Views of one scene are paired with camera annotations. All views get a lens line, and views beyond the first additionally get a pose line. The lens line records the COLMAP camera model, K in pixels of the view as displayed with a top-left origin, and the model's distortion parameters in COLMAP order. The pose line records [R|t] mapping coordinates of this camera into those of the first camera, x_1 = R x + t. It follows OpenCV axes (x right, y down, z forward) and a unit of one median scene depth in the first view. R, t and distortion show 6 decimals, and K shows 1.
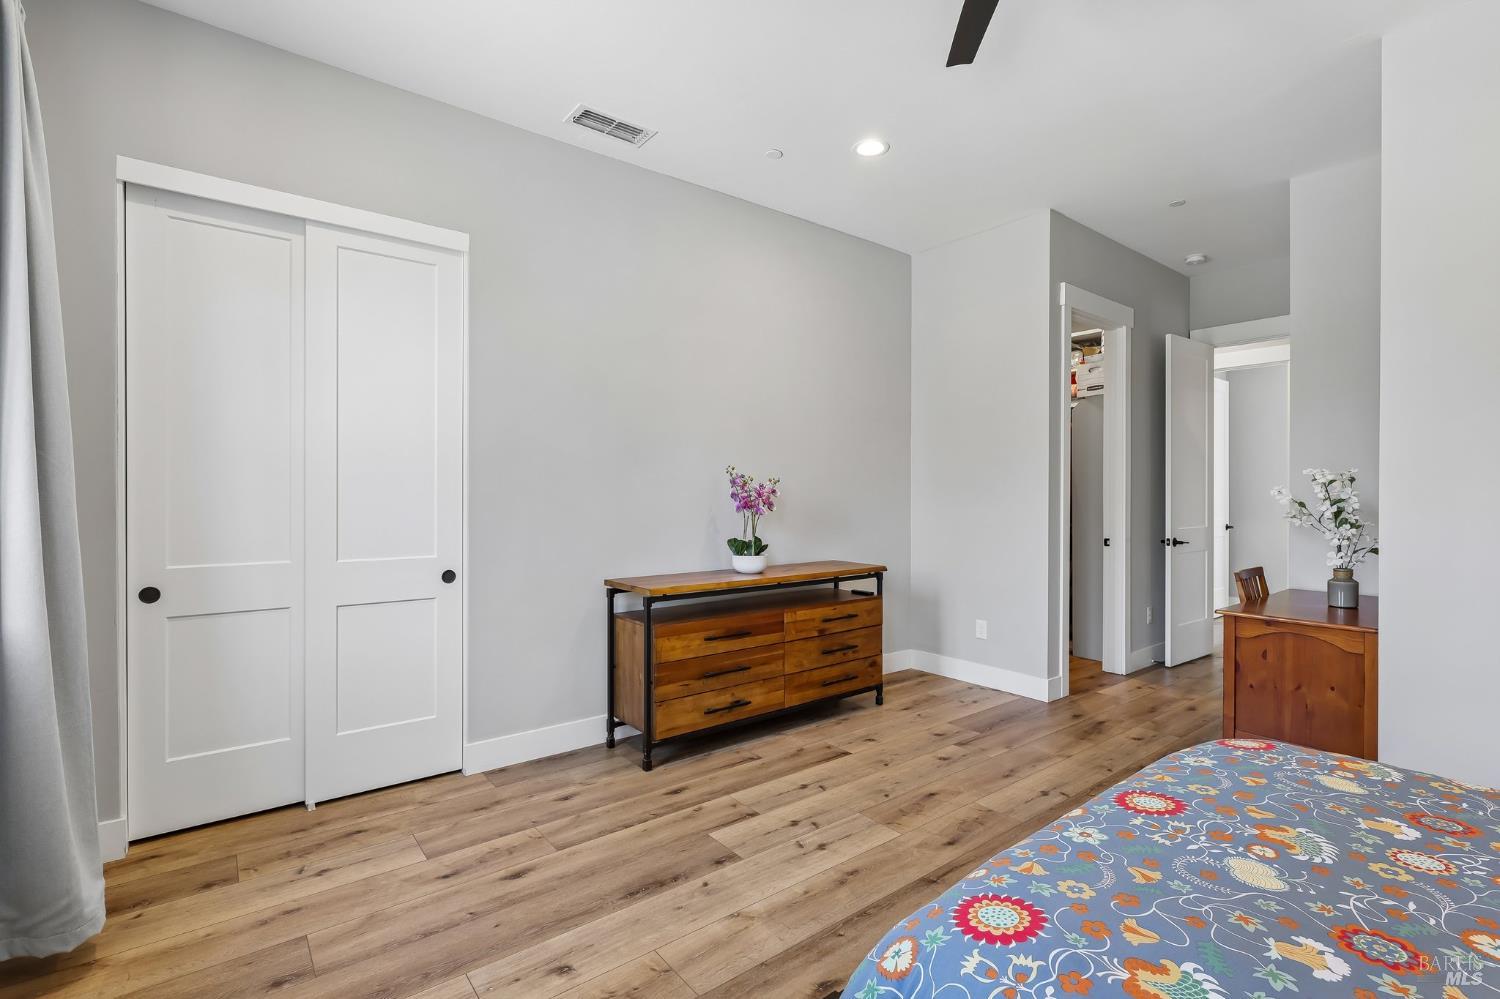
lens RADIAL K [[712.3, 0, 741.5], [0, 712.3, 495.4], [0, 0, 1]] dist [-0.000933, -0.000369]
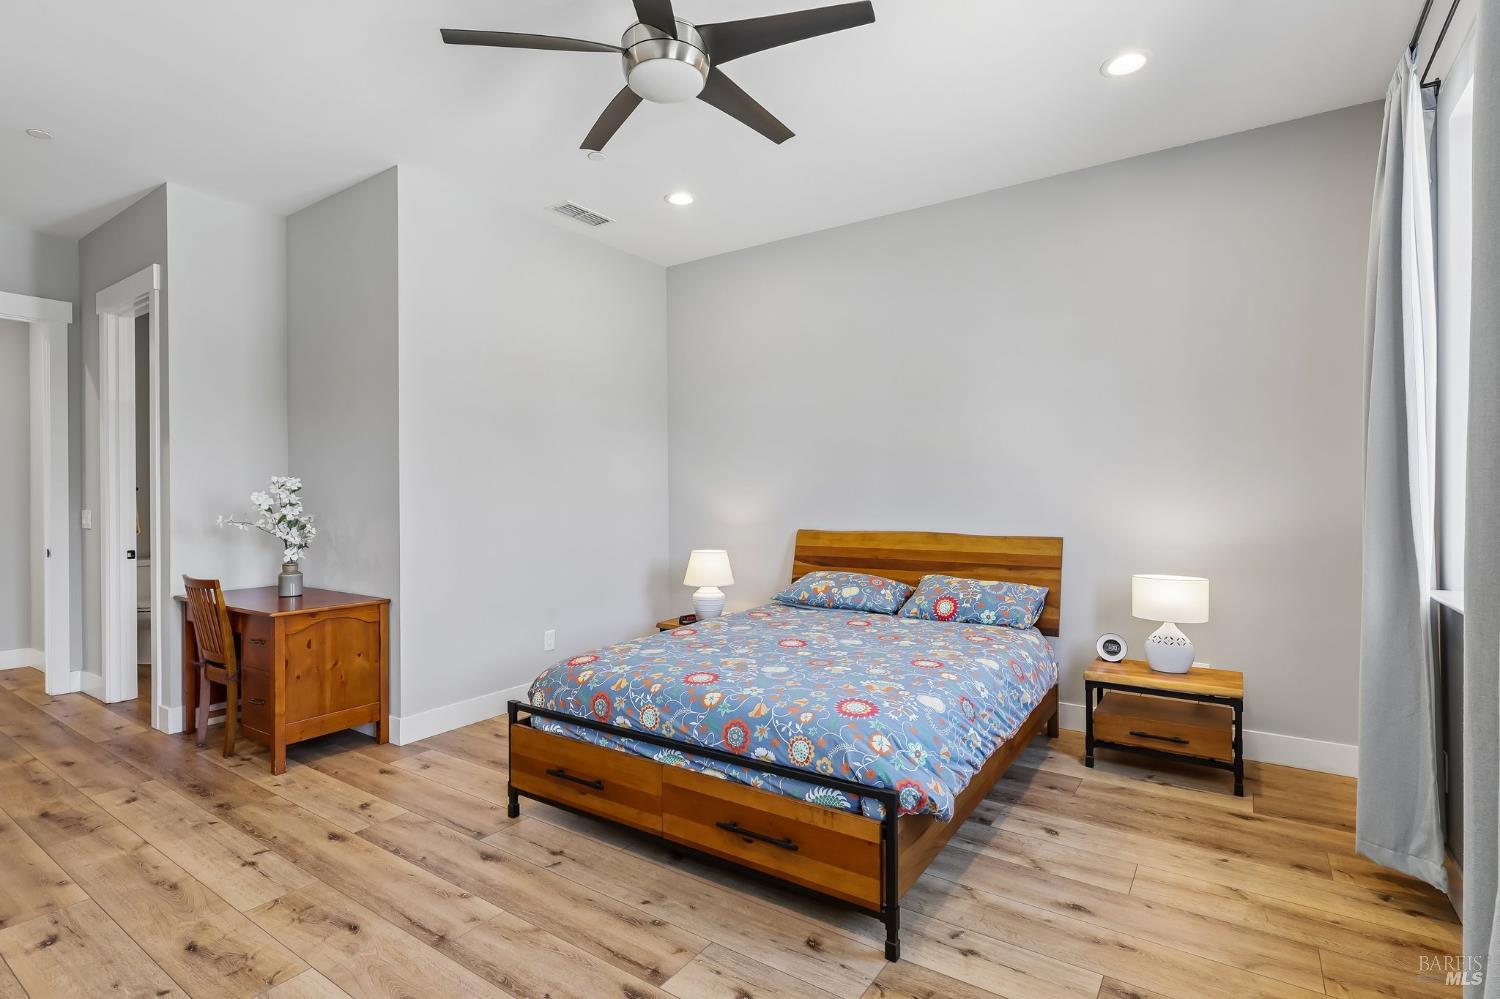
lens RADIAL K [[712.3, 0, 741.8], [0, 712.3, 496.1], [0, 0, 1]] dist [-0.000933, -0.000369]
pose [[-0.304591, -0.002134, 0.952481, -0.527163], [0.011408, 0.999918, 0.005888, -0.005671], [-0.952415, 0.012659, -0.304541, 0.696573]]
